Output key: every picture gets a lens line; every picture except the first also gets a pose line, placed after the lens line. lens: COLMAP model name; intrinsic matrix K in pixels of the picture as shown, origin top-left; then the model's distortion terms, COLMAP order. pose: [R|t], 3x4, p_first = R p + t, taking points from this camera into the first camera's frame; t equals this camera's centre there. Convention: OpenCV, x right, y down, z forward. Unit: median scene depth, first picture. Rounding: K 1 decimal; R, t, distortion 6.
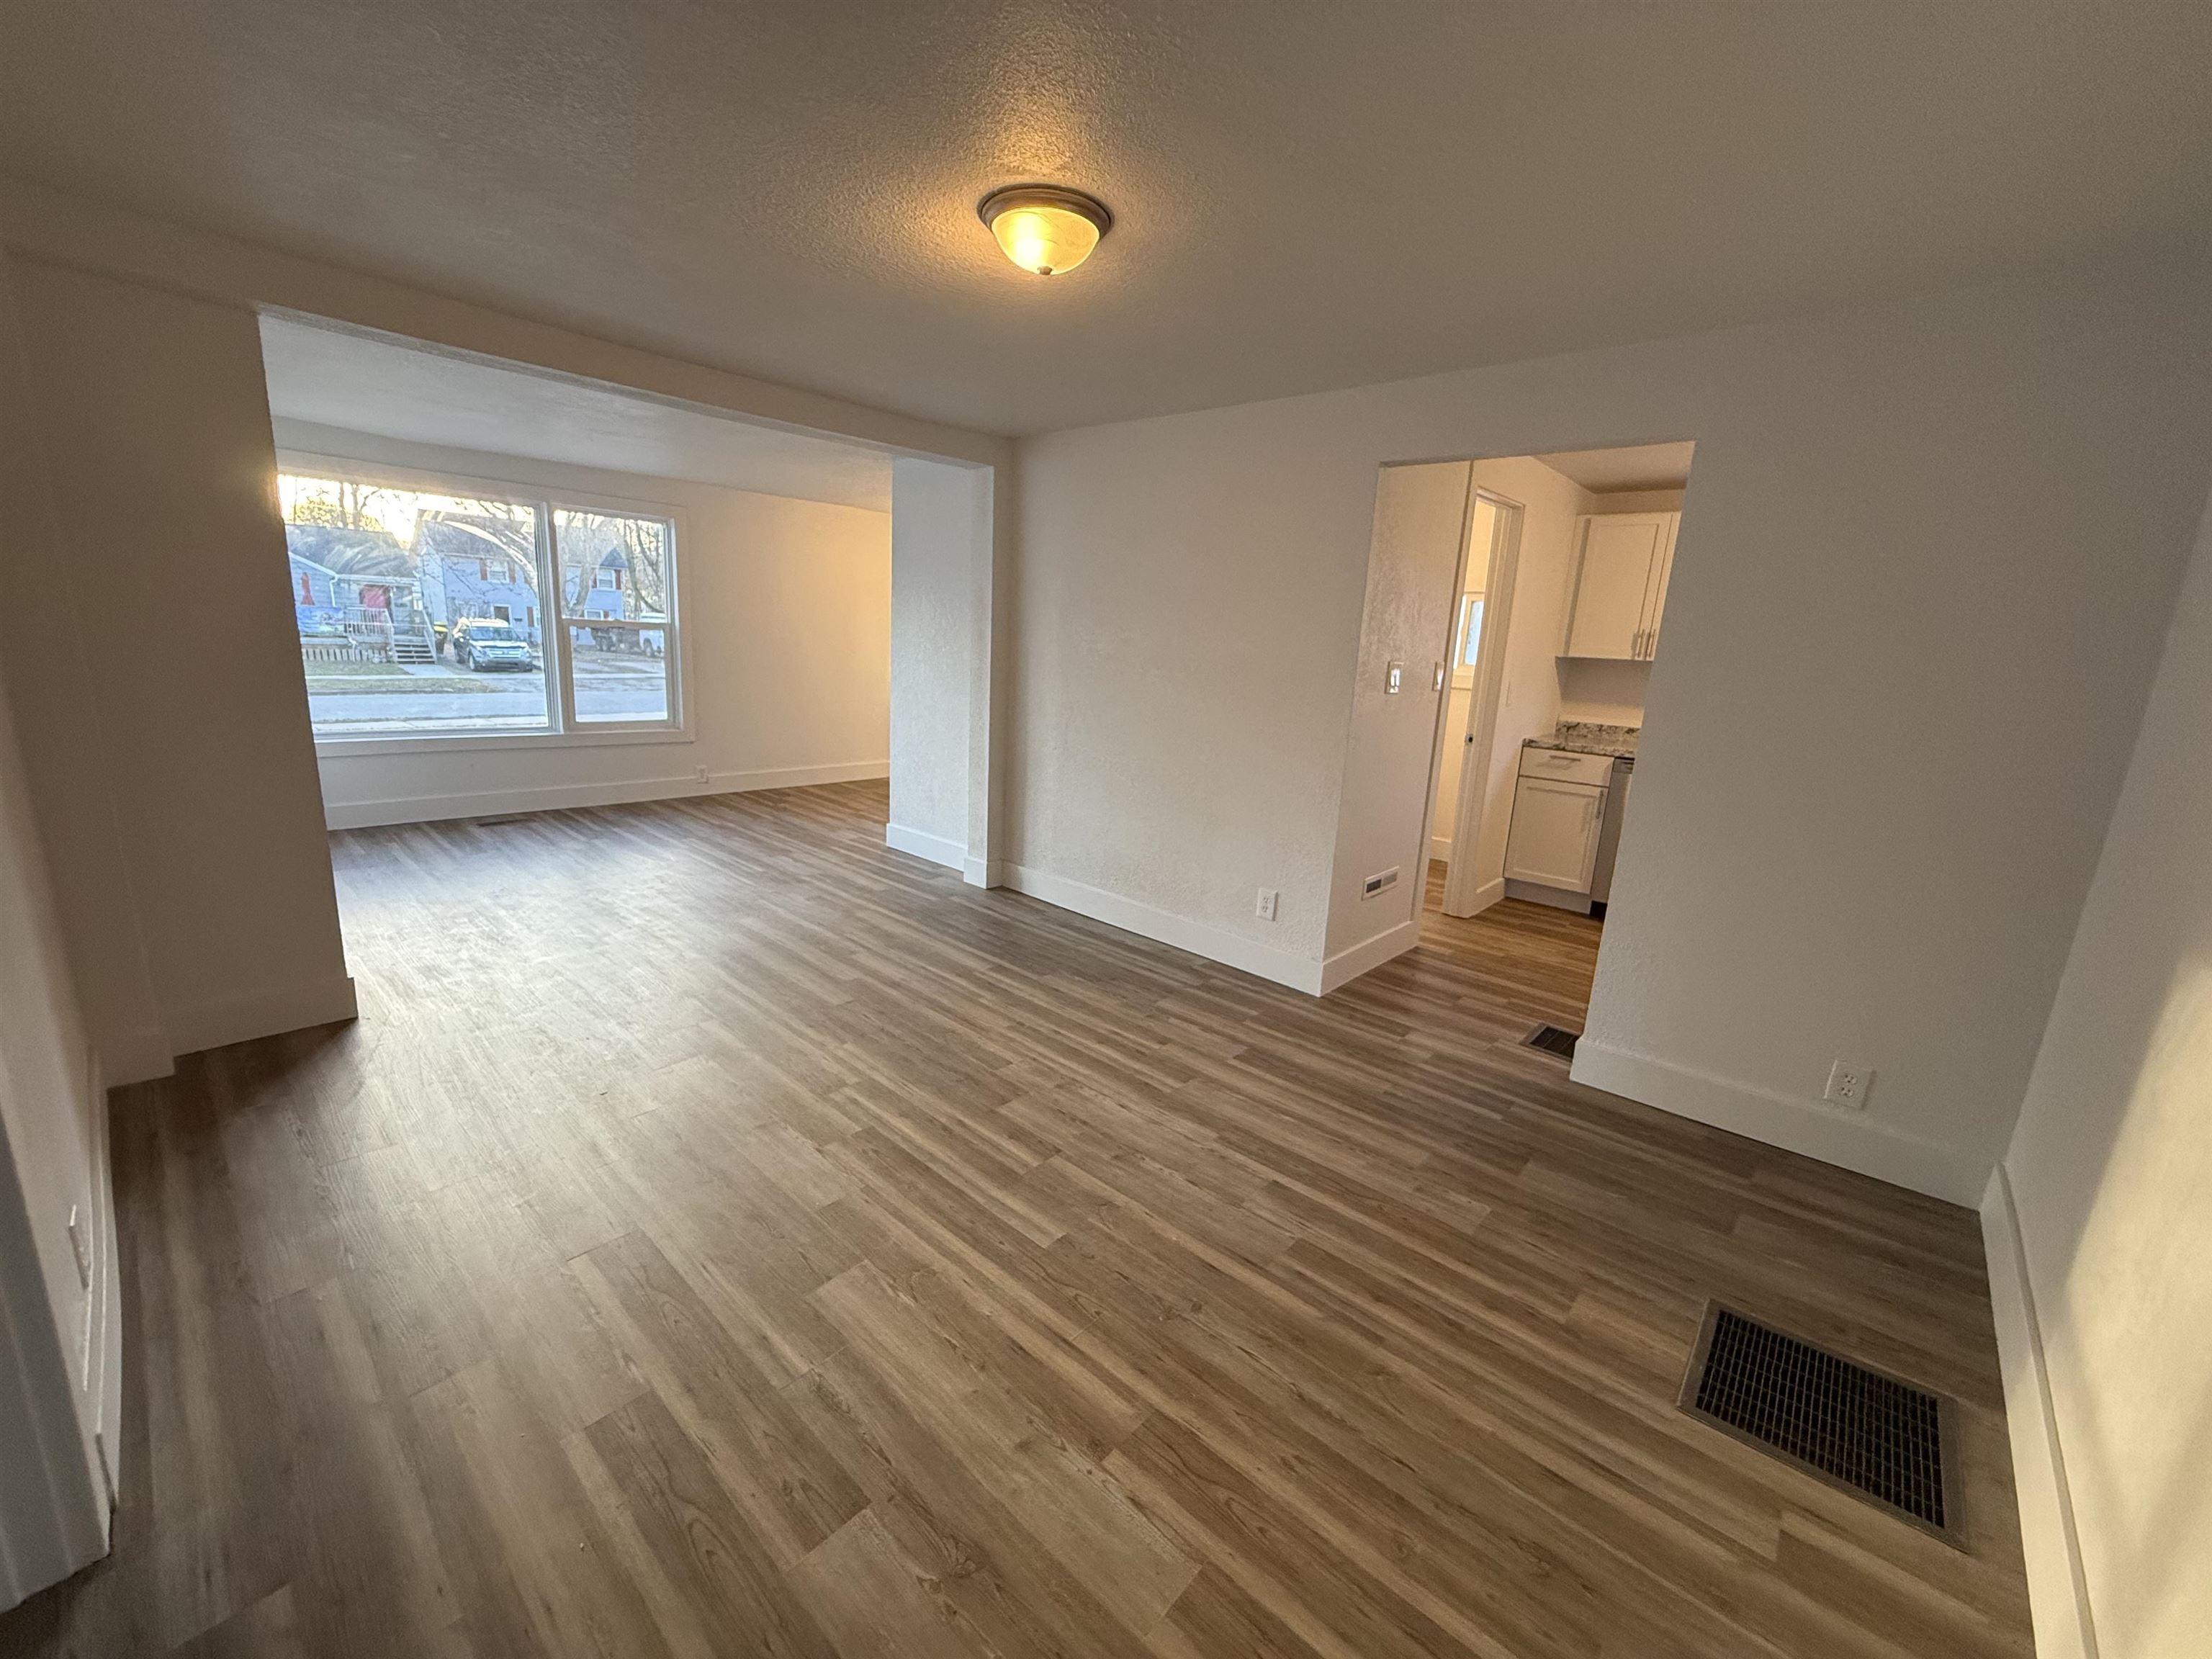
lens RADIAL K [[881.0, 0, 1104.5], [0, 881.0, 827.5], [0, 0, 1]] dist [0.001230, 0.000629]
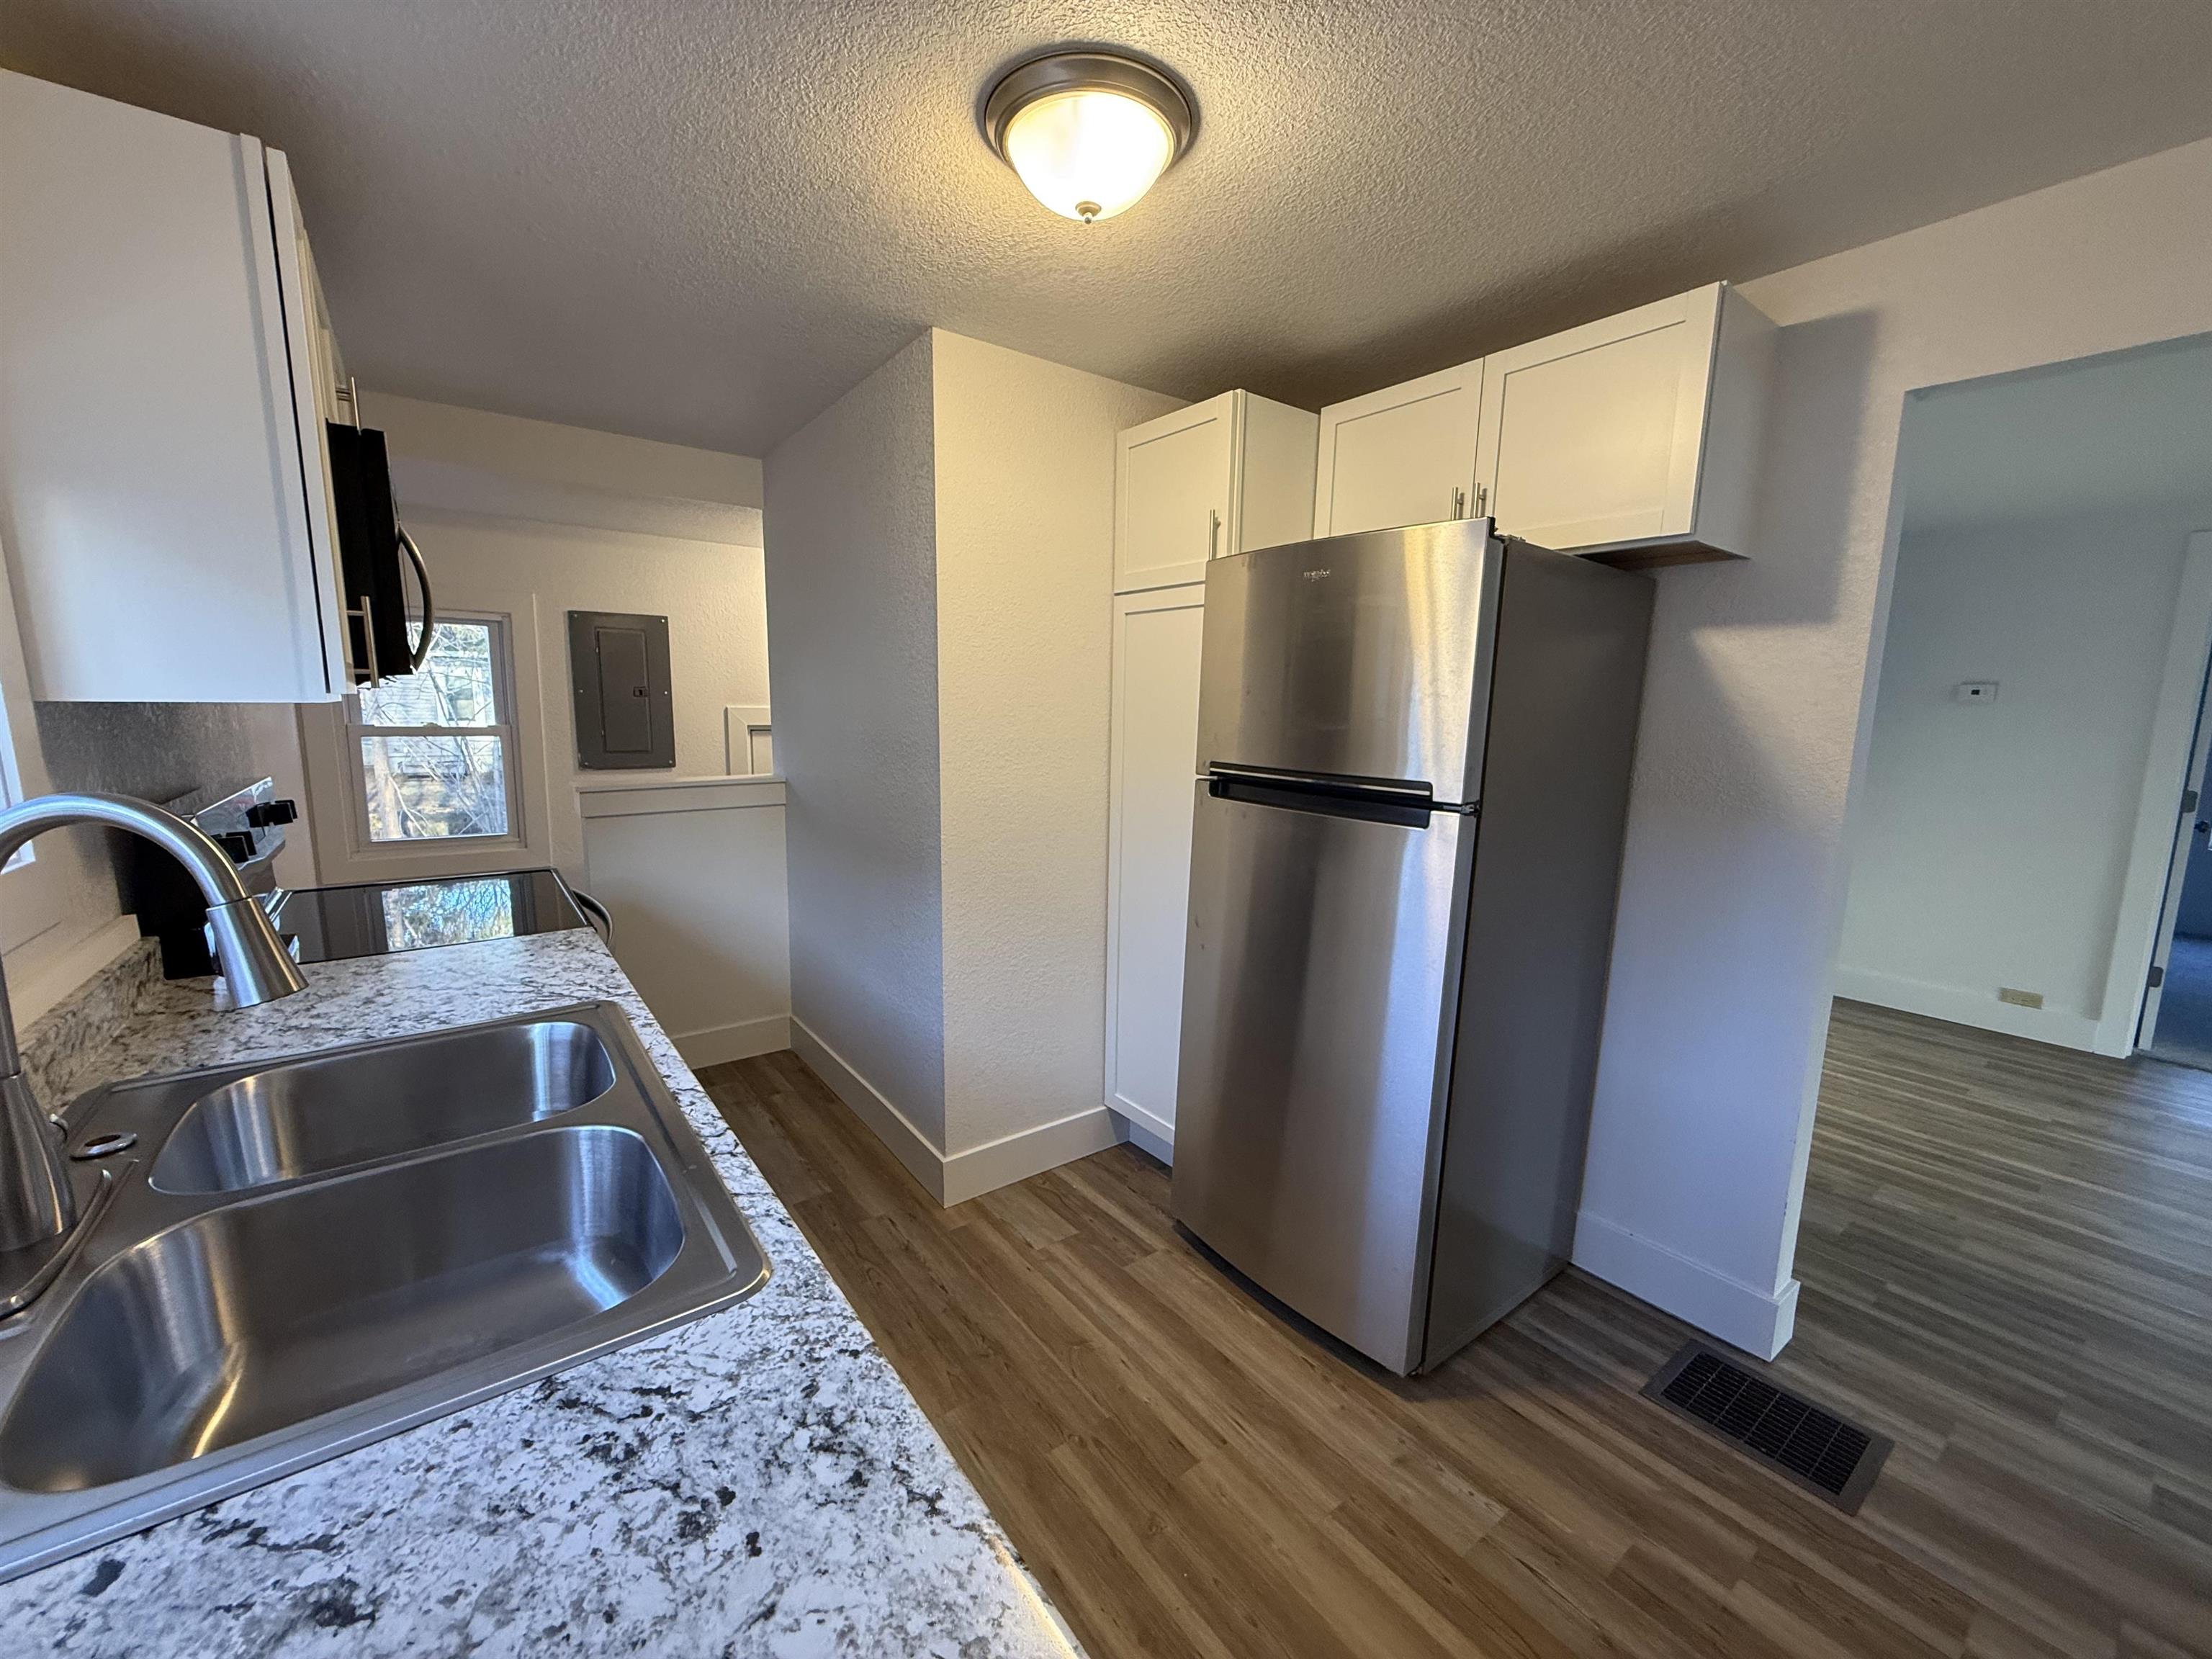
lens RADIAL K [[869.6, 0, 1106.0], [0, 869.6, 829.5], [0, 0, 1]] dist [-0.004032, 0.000534]
pose [[-0.978856, -0.102827, 0.176828, 1.102724], [-0.030174, 0.927593, 0.372371, -0.344083], [-0.202314, 0.359162, -0.911083, 1.802168]]
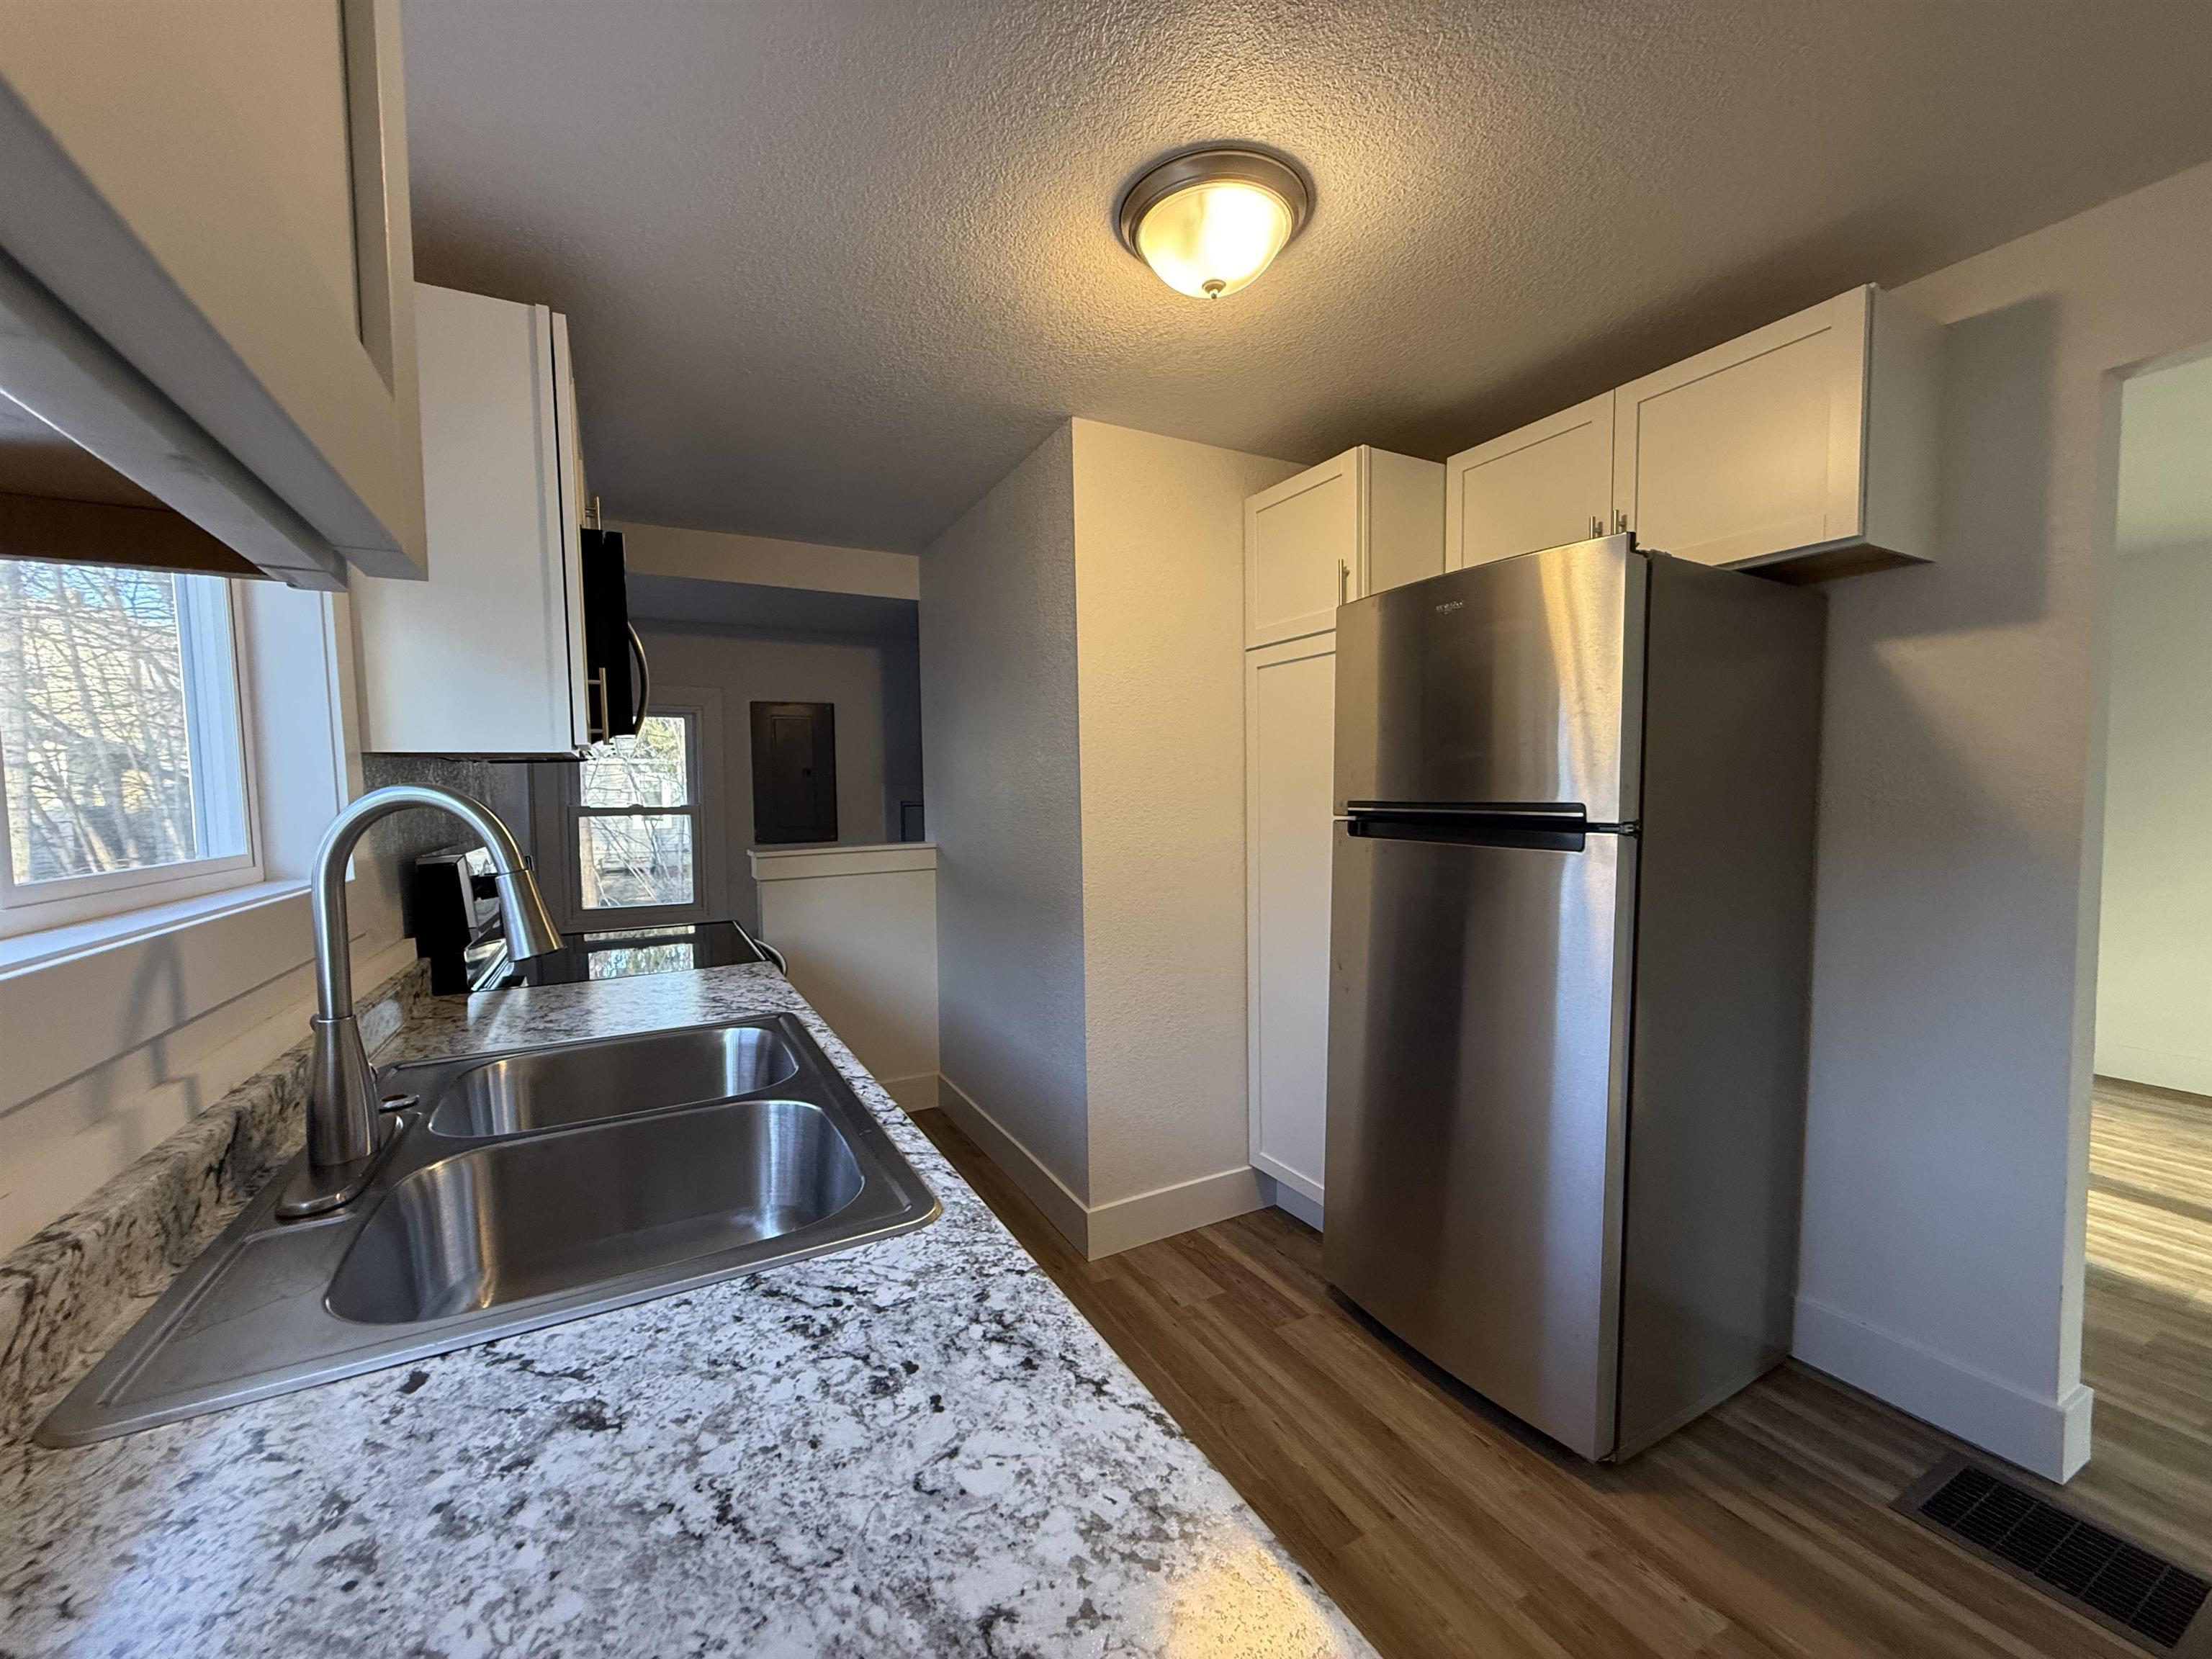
lens RADIAL K [[869.6, 0, 1106.0], [0, 869.6, 829.5], [0, 0, 1]] dist [-0.004032, 0.000534]
pose [[-0.941091, -0.060886, 0.332626, 1.096852], [0.035958, 0.960061, 0.277470, -0.299765], [-0.336235, 0.273085, -0.901316, 1.846356]]
